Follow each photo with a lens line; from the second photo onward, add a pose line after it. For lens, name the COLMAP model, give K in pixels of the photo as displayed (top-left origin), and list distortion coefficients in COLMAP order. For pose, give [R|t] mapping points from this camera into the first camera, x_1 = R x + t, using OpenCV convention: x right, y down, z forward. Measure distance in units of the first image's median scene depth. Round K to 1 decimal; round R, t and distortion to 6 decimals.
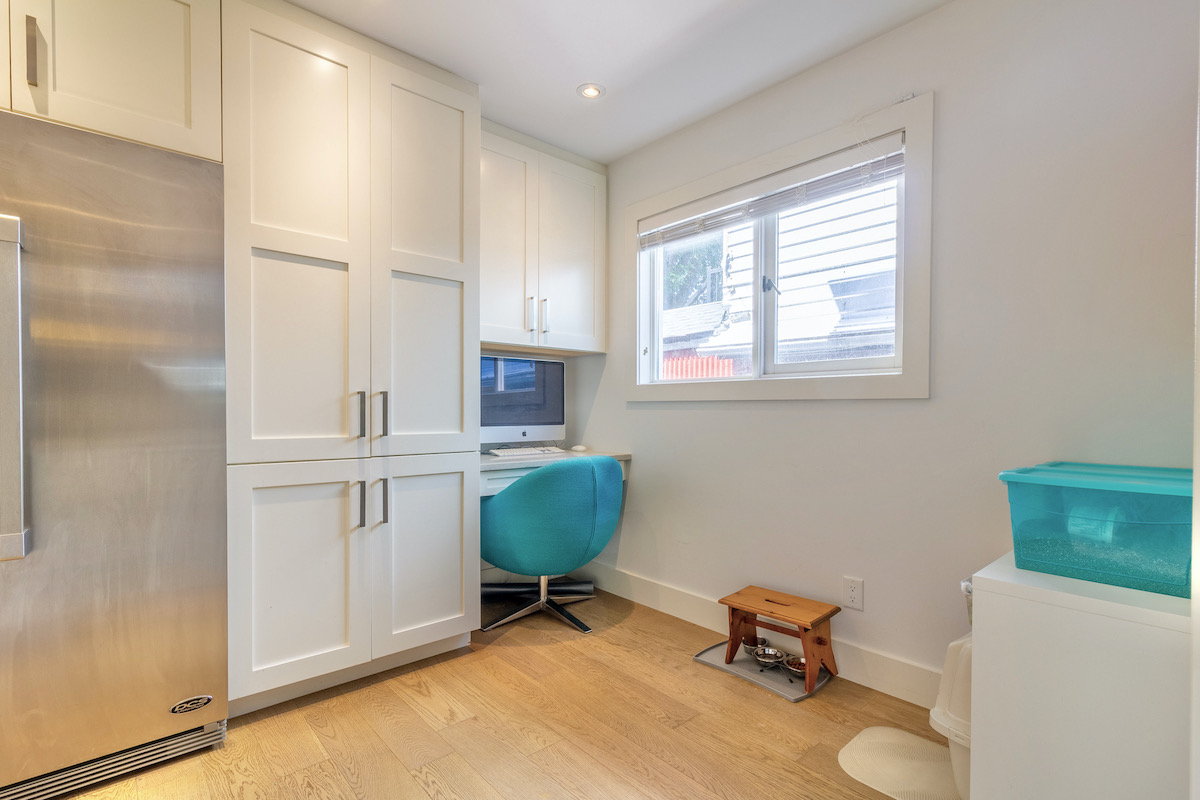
lens RADIAL K [[557.0, 0, 600.6], [0, 557.0, 411.8], [0, 0, 1]] dist [0.005219, 0.001388]
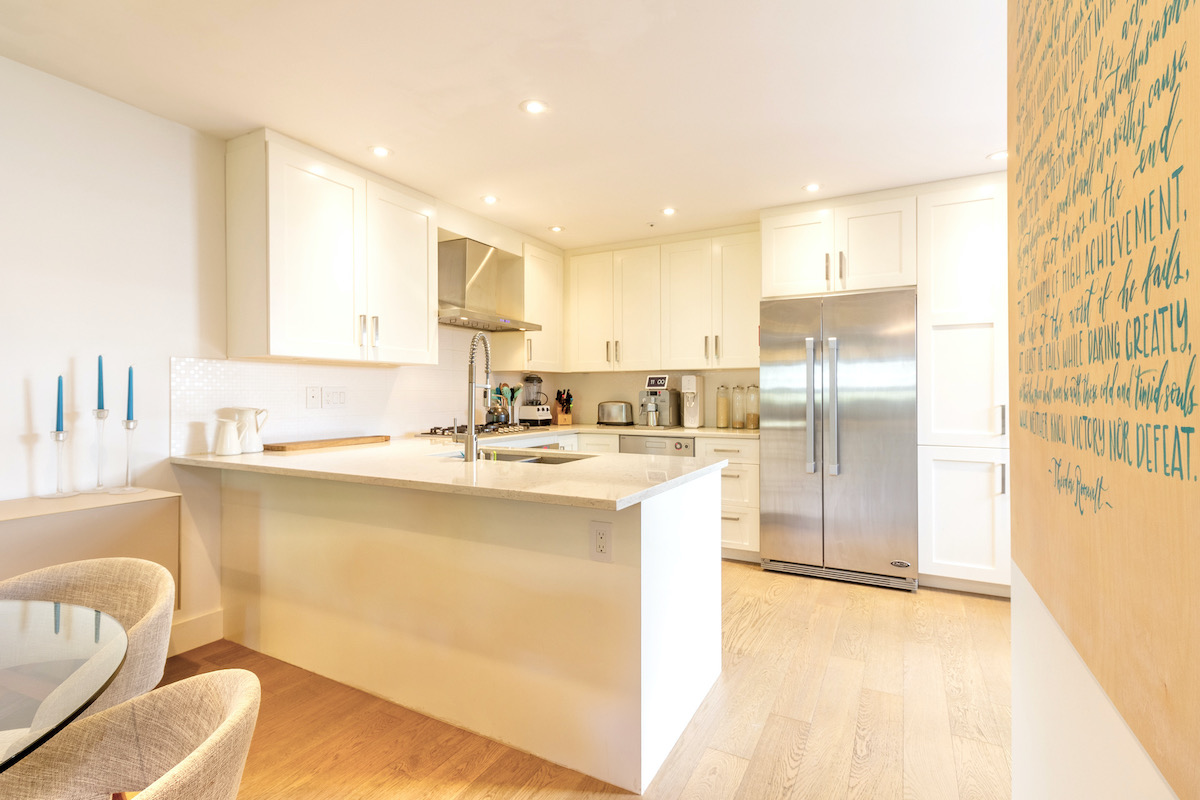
lens RADIAL K [[557.0, 0, 595.9], [0, 557.0, 393.3], [0, 0, 1]] dist [0.005219, 0.001388]
pose [[0.338080, -0.015849, -0.940984, 0.642721], [-0.016851, 0.999596, -0.022891, -0.014325], [0.940966, 0.023596, 0.337677, -0.575298]]
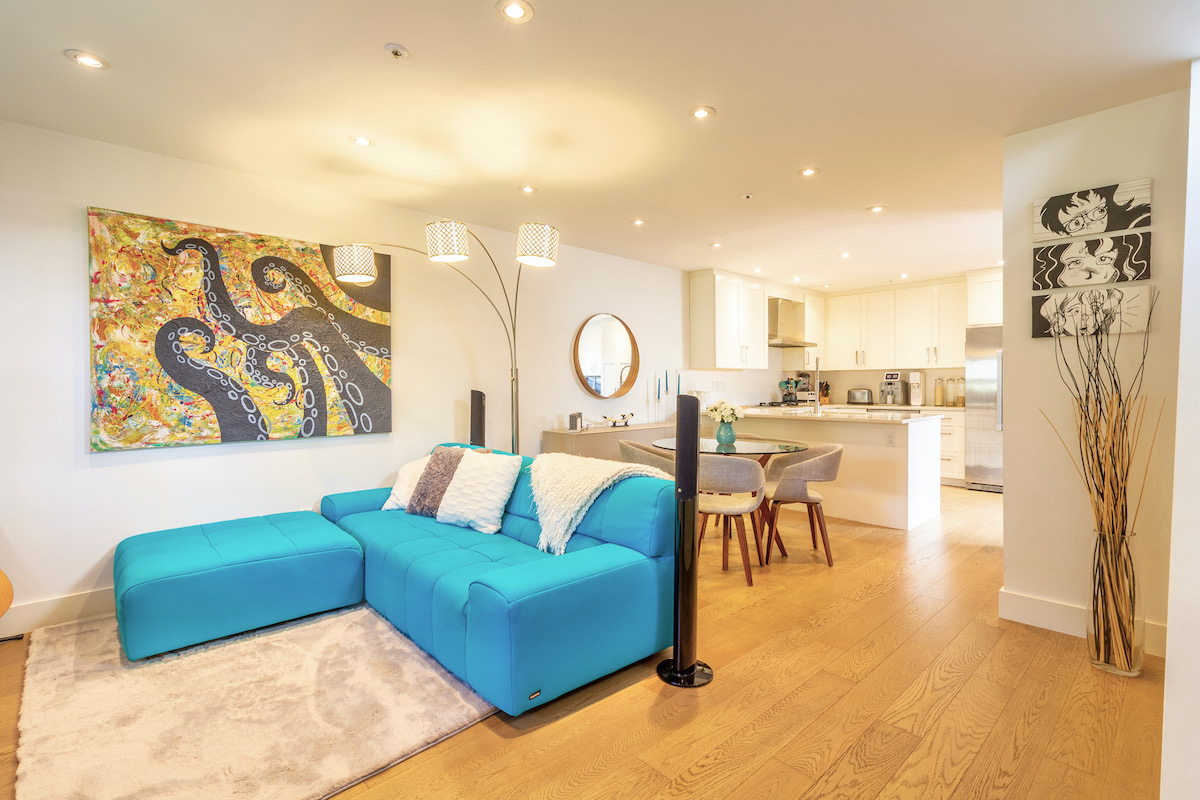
lens RADIAL K [[557.0, 0, 602.1], [0, 557.0, 393.9], [0, 0, 1]] dist [0.005219, 0.001388]
pose [[0.034286, 0.002537, -0.999409, 2.104942], [-0.020198, 0.999794, 0.001845, 0.026180], [0.999208, 0.020123, 0.034331, -1.551370]]
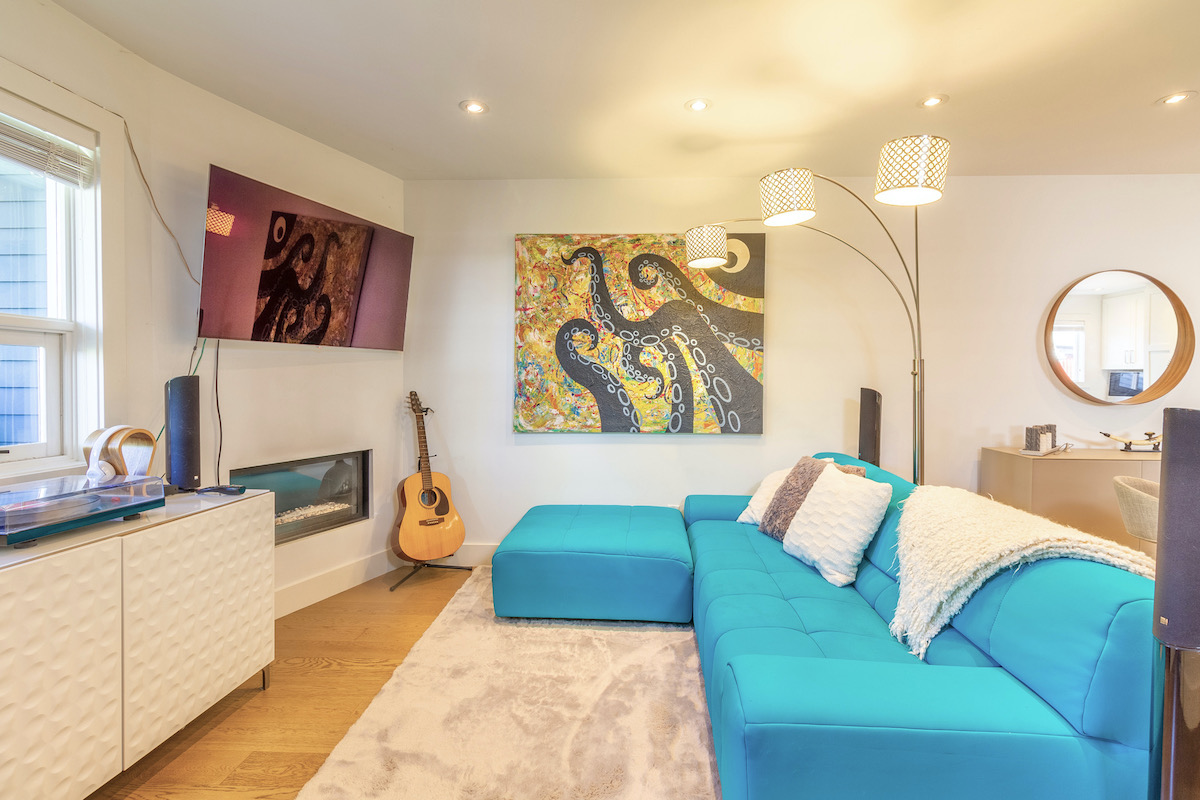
lens RADIAL K [[557.0, 0, 615.2], [0, 557.0, 388.0], [0, 0, 1]] dist [0.005219, 0.001388]
pose [[-0.687189, -0.006579, -0.726448, 1.703596], [-0.032809, 0.999220, 0.021988, 0.014192], [0.725737, 0.038944, -0.686869, -1.374542]]
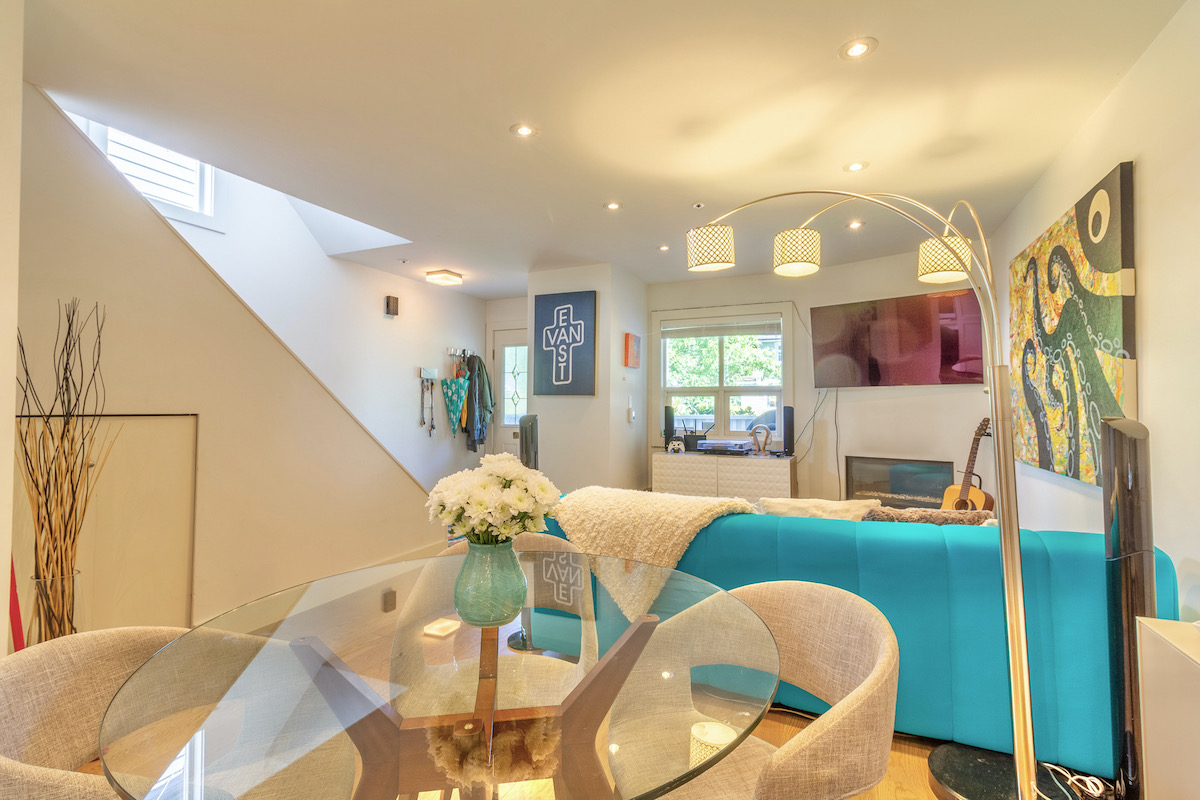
lens RADIAL K [[557.0, 0, 602.6], [0, 557.0, 392.6], [0, 0, 1]] dist [0.005219, 0.001388]
pose [[-0.411350, 0.008093, 0.911442, -0.361355], [0.010884, 0.999933, -0.003966, -0.015153], [-0.911413, 0.008289, -0.411410, -0.930296]]
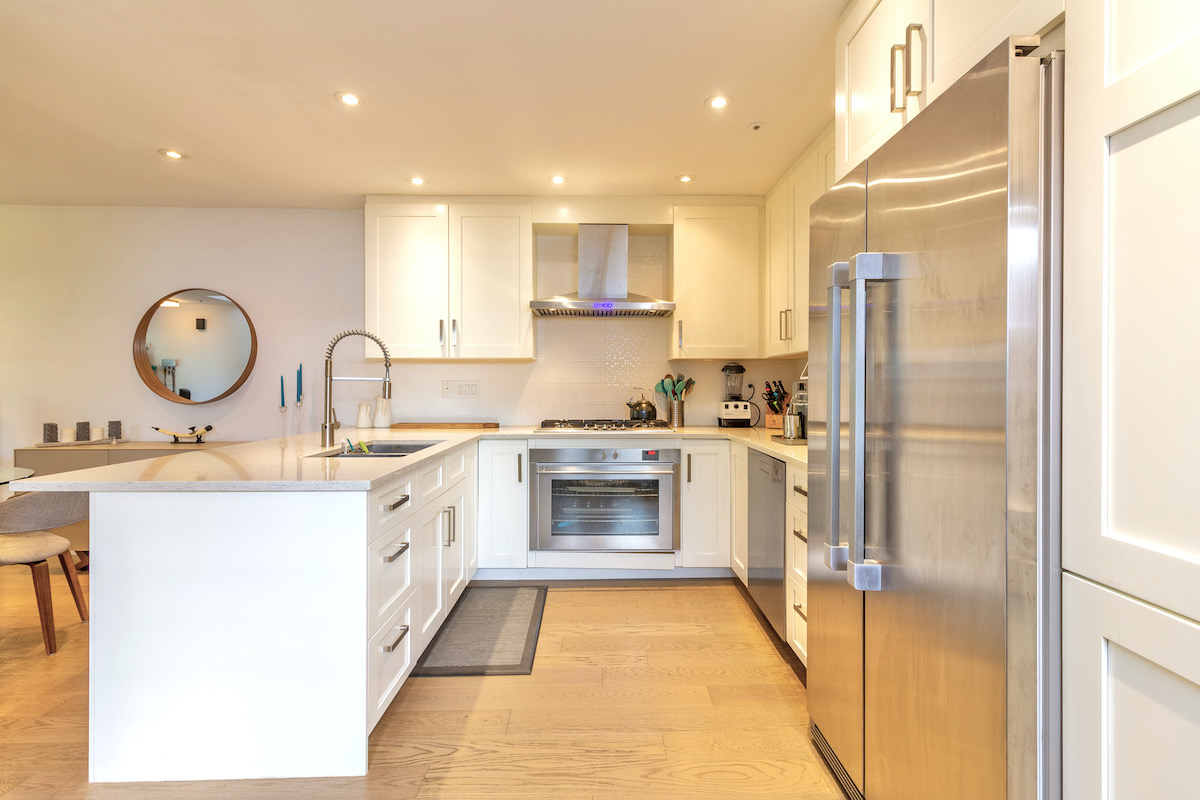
lens RADIAL K [[557.0, 0, 607.7], [0, 557.0, 386.9], [0, 0, 1]] dist [0.005219, 0.001388]
pose [[-0.651346, -0.016401, -0.758604, 0.024666], [-0.029711, 0.999551, 0.003900, -0.056019], [0.758199, 0.025079, -0.651541, 0.893963]]
